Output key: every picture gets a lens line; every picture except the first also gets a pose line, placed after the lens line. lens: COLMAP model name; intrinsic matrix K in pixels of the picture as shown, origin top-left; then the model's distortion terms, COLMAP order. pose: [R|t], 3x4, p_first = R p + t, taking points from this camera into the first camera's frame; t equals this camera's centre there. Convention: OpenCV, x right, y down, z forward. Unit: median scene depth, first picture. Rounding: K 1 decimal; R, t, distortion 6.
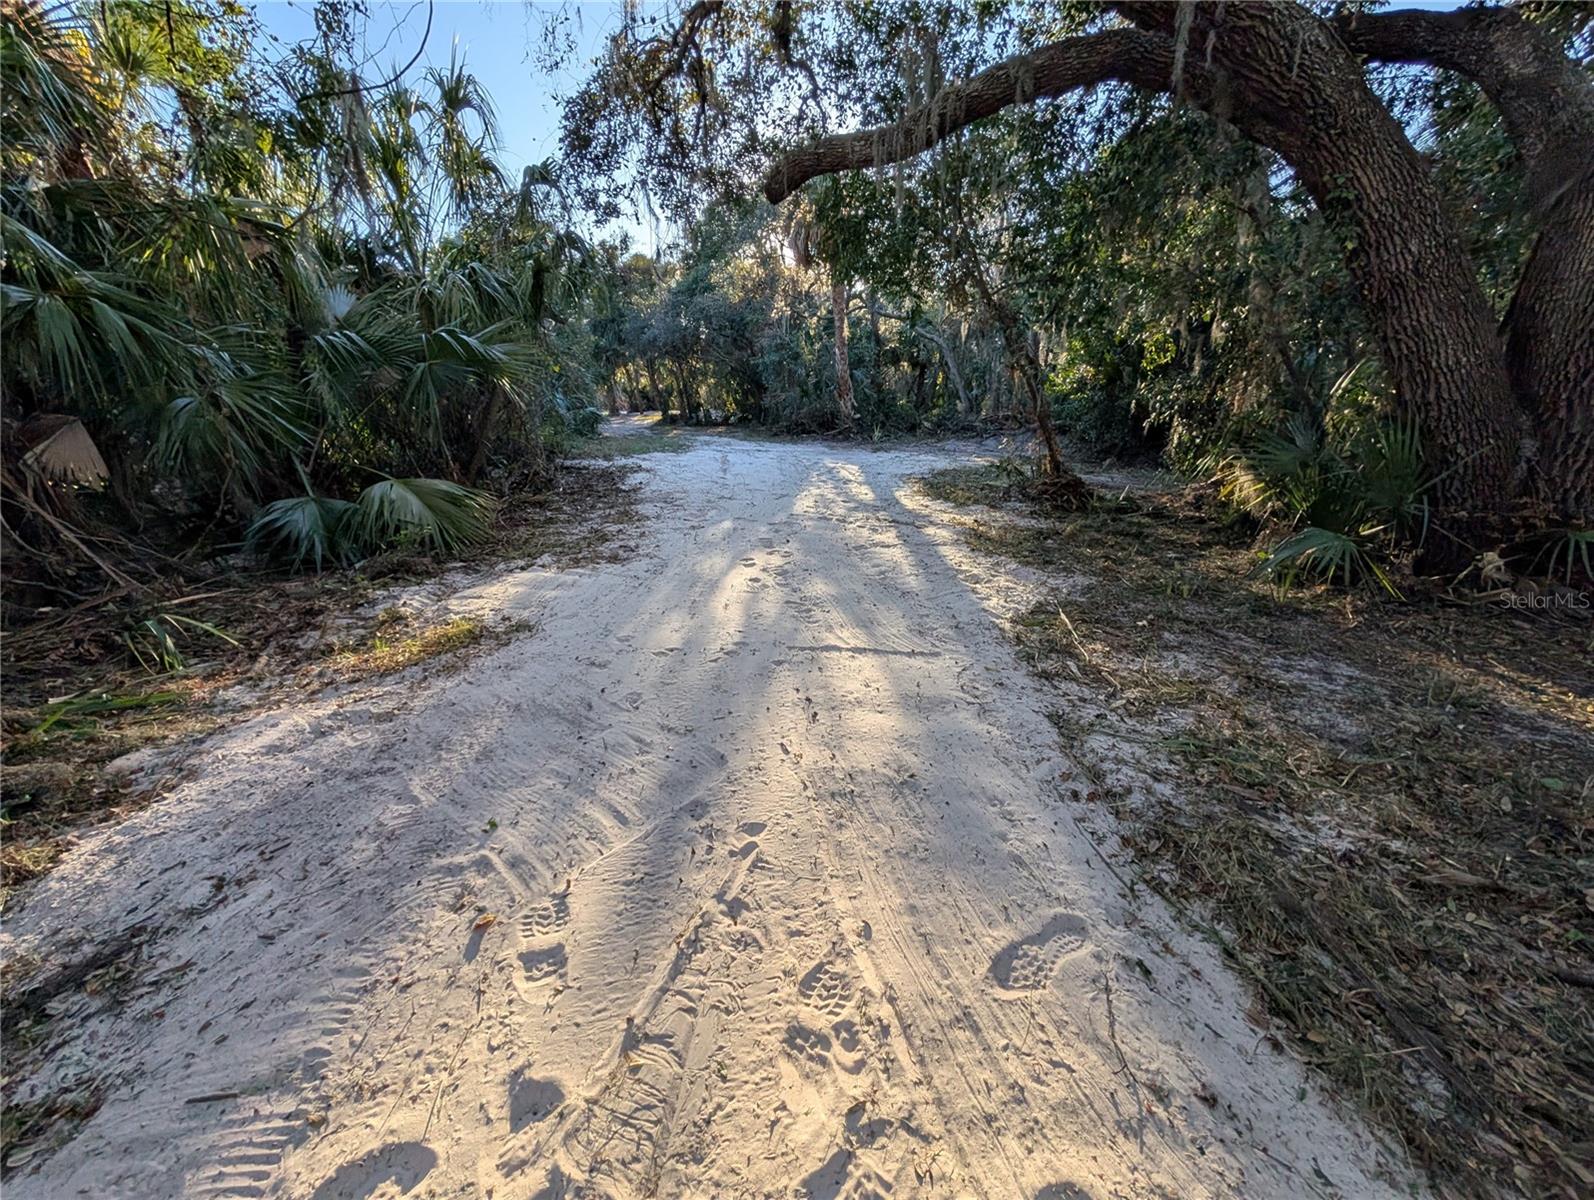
lens RADIAL K [[605.7, 0, 795.6], [0, 605.7, 596.0], [0, 0, 1]] dist [0.000545, 0.000078]
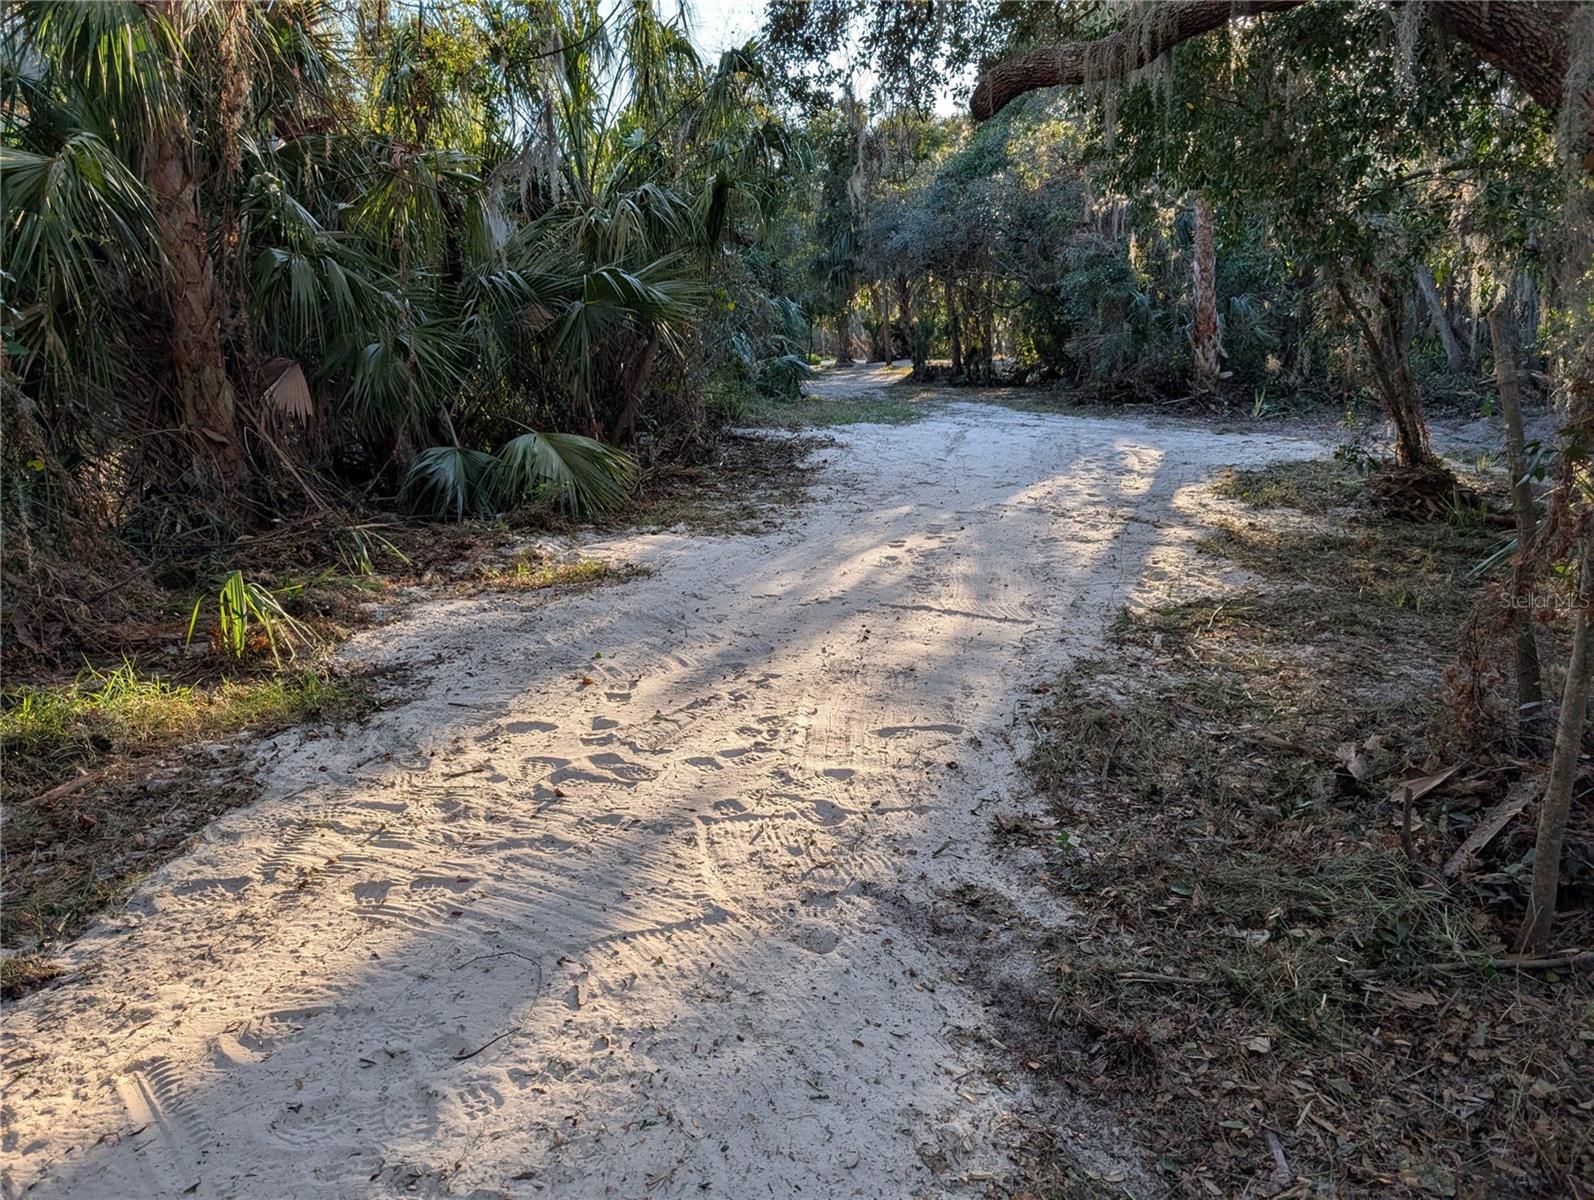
lens RADIAL K [[1150.8, 0, 802.2], [0, 1150.8, 612.4], [0, 0, 1]] dist [0.034529, -0.031031]
pose [[0.946959, 0.084229, -0.310119, 0.193438], [-0.109178, 0.991962, -0.063959, 0.101188], [0.302239, 0.094424, 0.948544, -0.352474]]
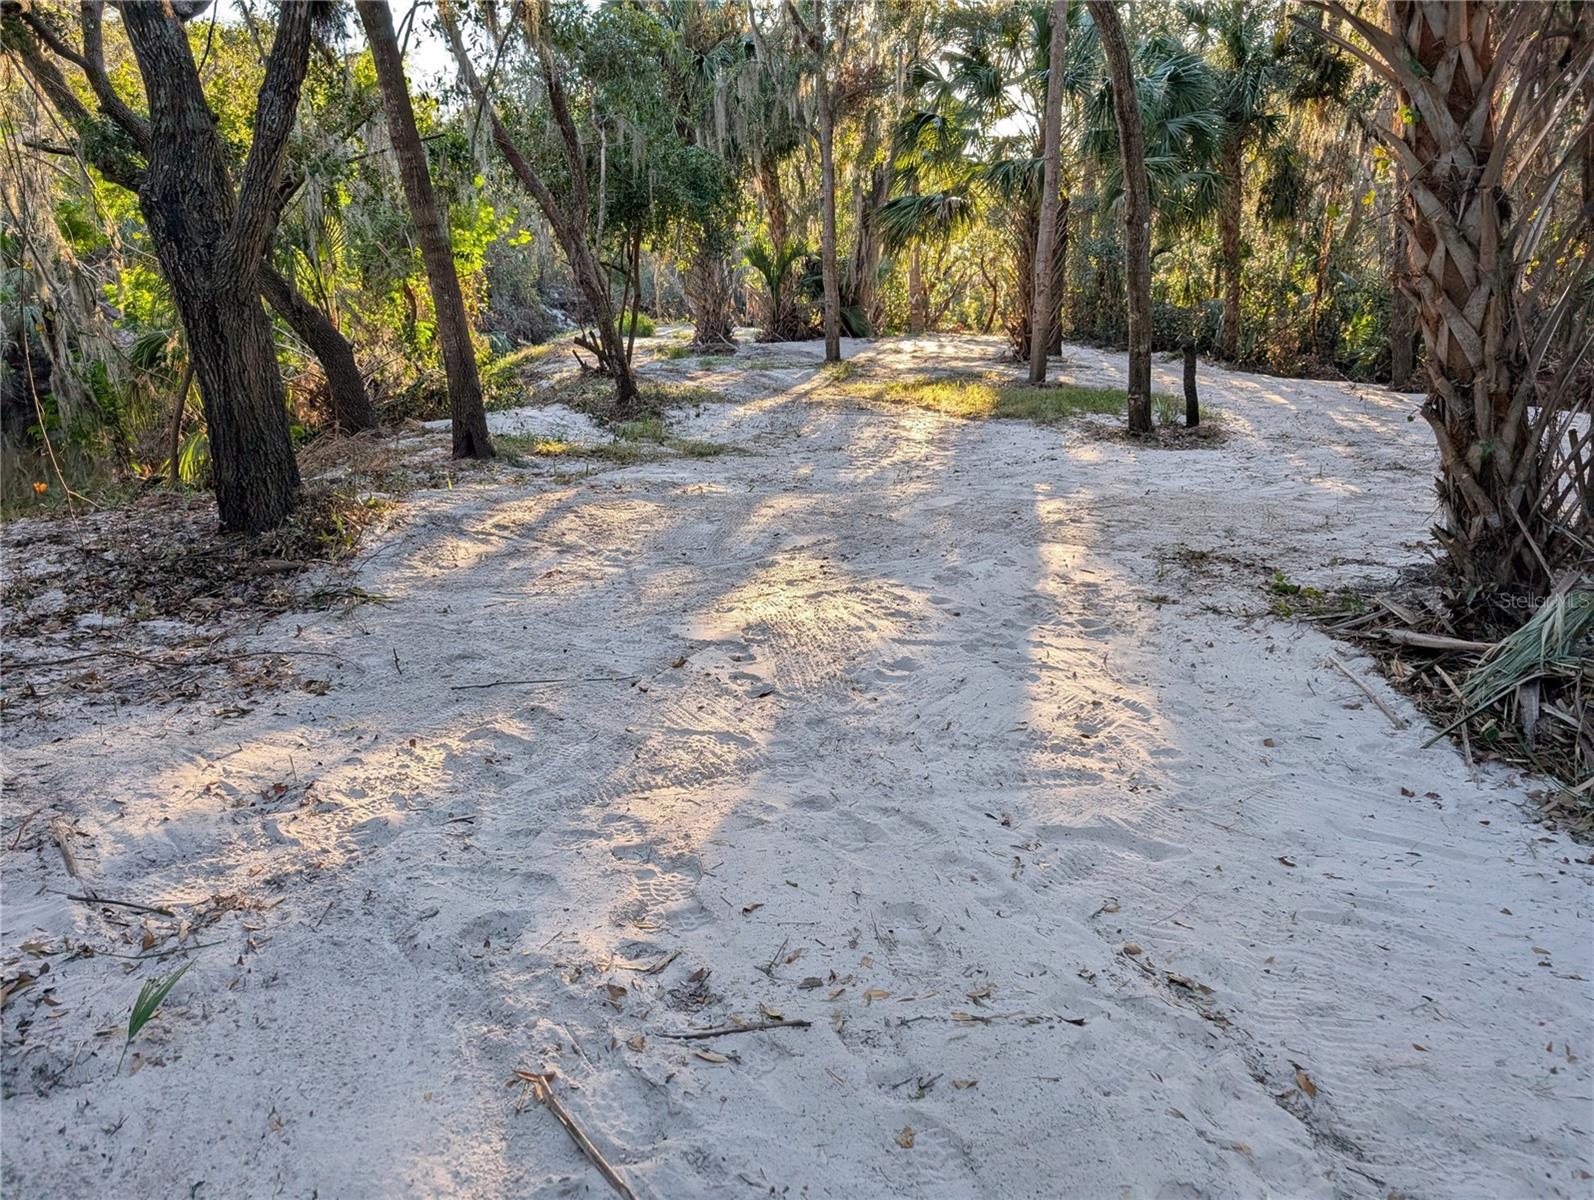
lens RADIAL K [[1150.8, 0, 805.7], [0, 1150.8, 620.6], [0, 0, 1]] dist [0.034529, -0.031031]
pose [[0.982347, 0.107672, -0.152977, -1.109953], [-0.113840, 0.992979, -0.032129, -1.107261], [0.148444, 0.048977, 0.987707, 3.381827]]
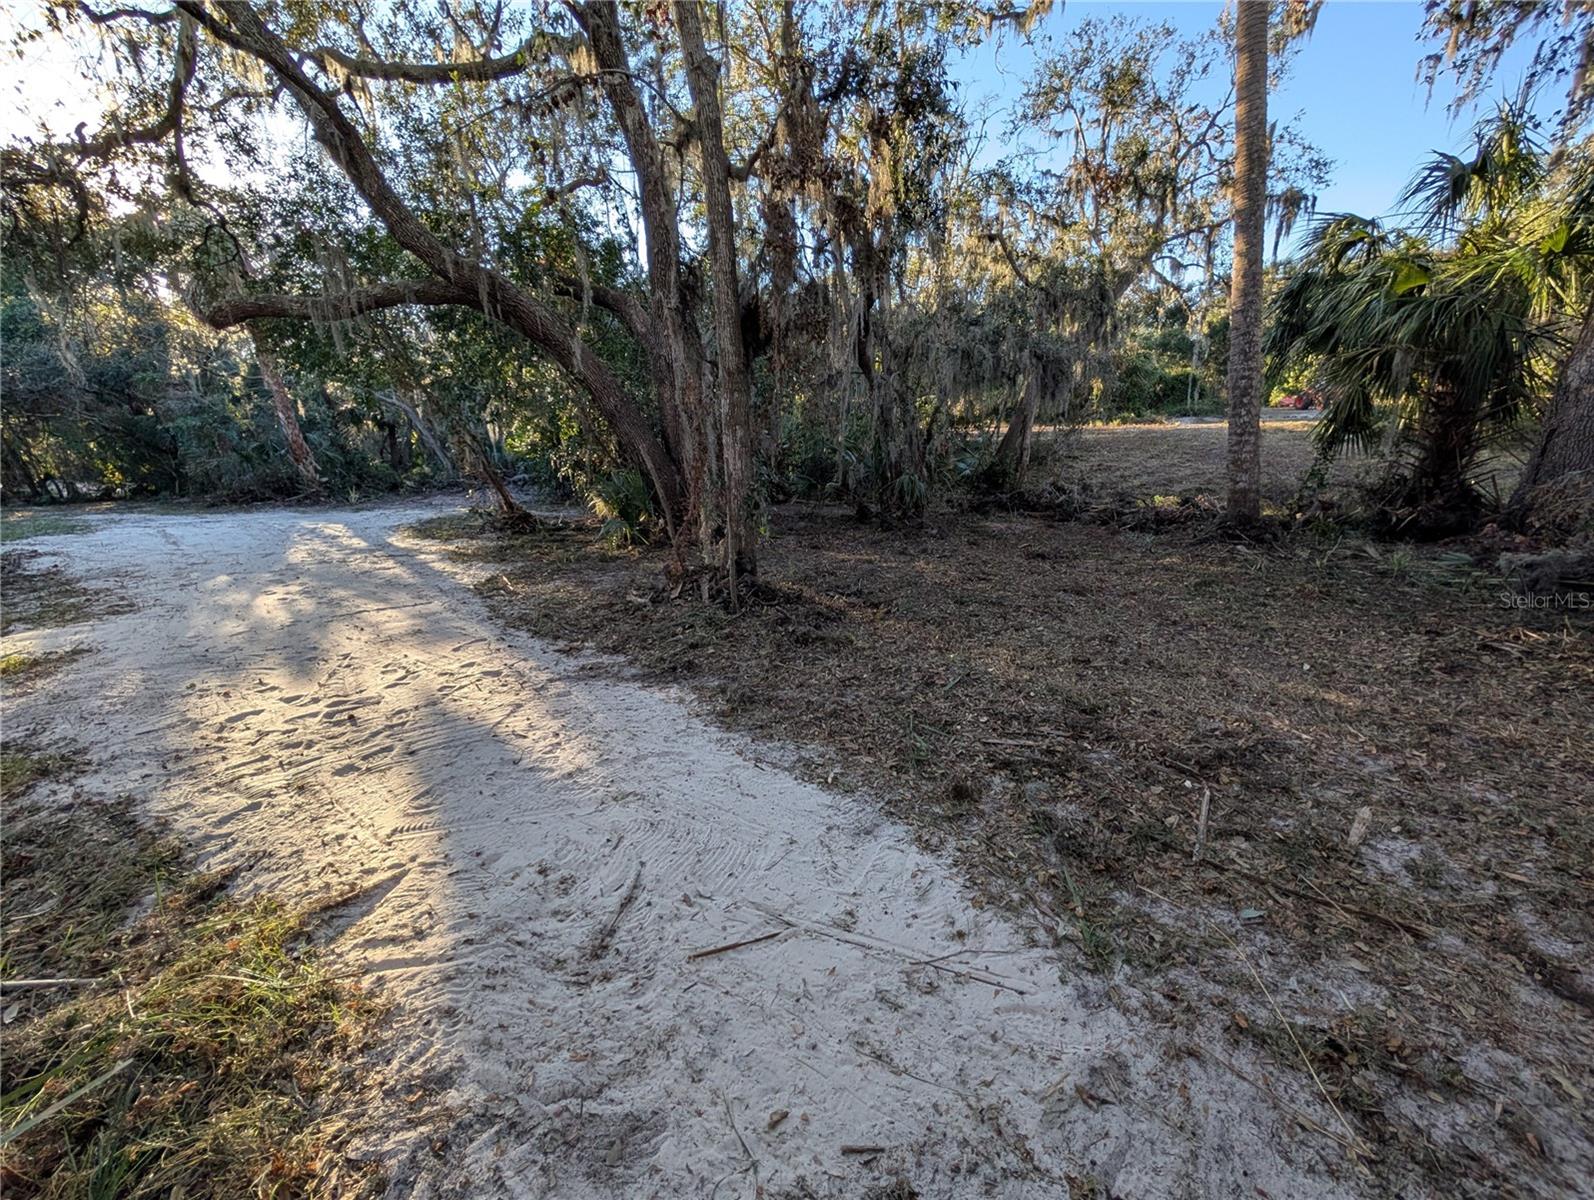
lens RADIAL K [[605.7, 0, 807.0], [0, 605.7, 601.2], [0, 0, 1]] dist [0.000545, 0.000078]
pose [[0.715800, -0.193534, 0.670951, -0.084177], [0.240670, 0.970331, 0.023132, 0.142743], [-0.655521, 0.144920, 0.741141, -0.508359]]
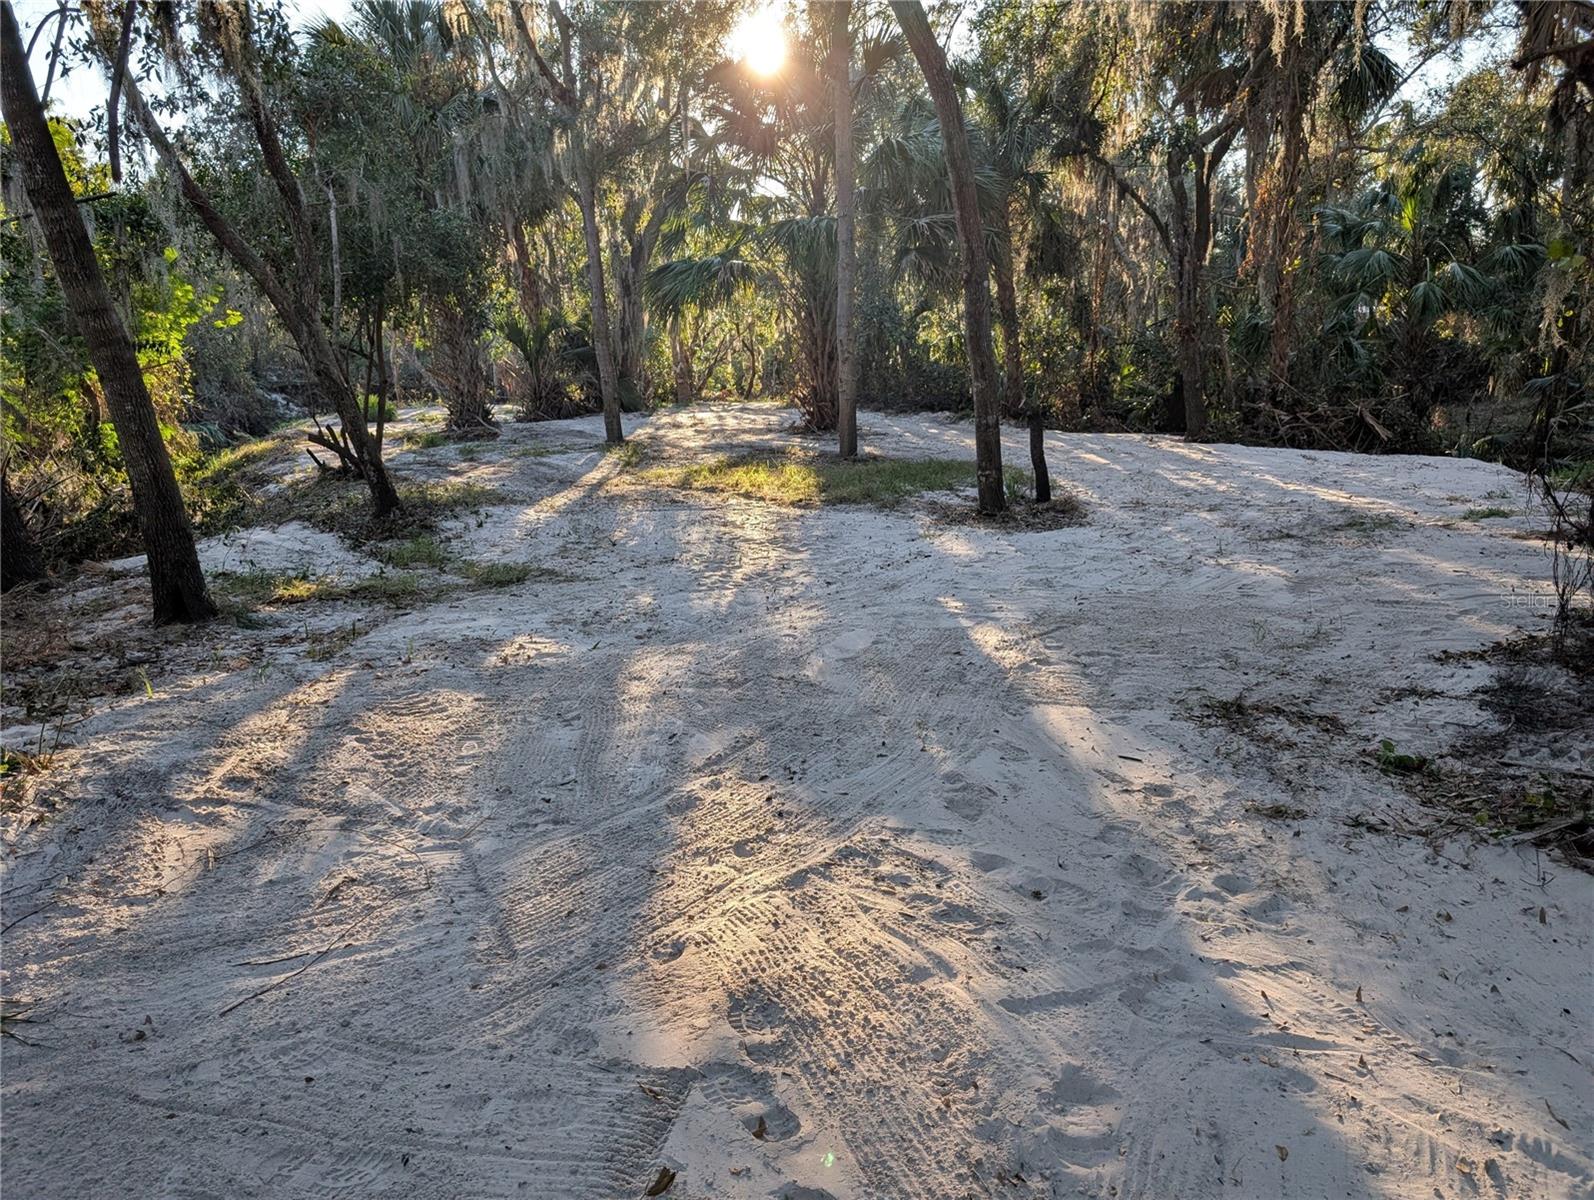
lens RADIAL K [[1150.8, 0, 799.9], [0, 1150.8, 611.6], [0, 0, 1]] dist [0.034529, -0.031031]
pose [[0.999057, 0.012654, 0.041541, -1.229126], [-0.008313, 0.994640, -0.103068, -1.199628], [-0.042623, 0.102625, 0.993807, 3.628937]]
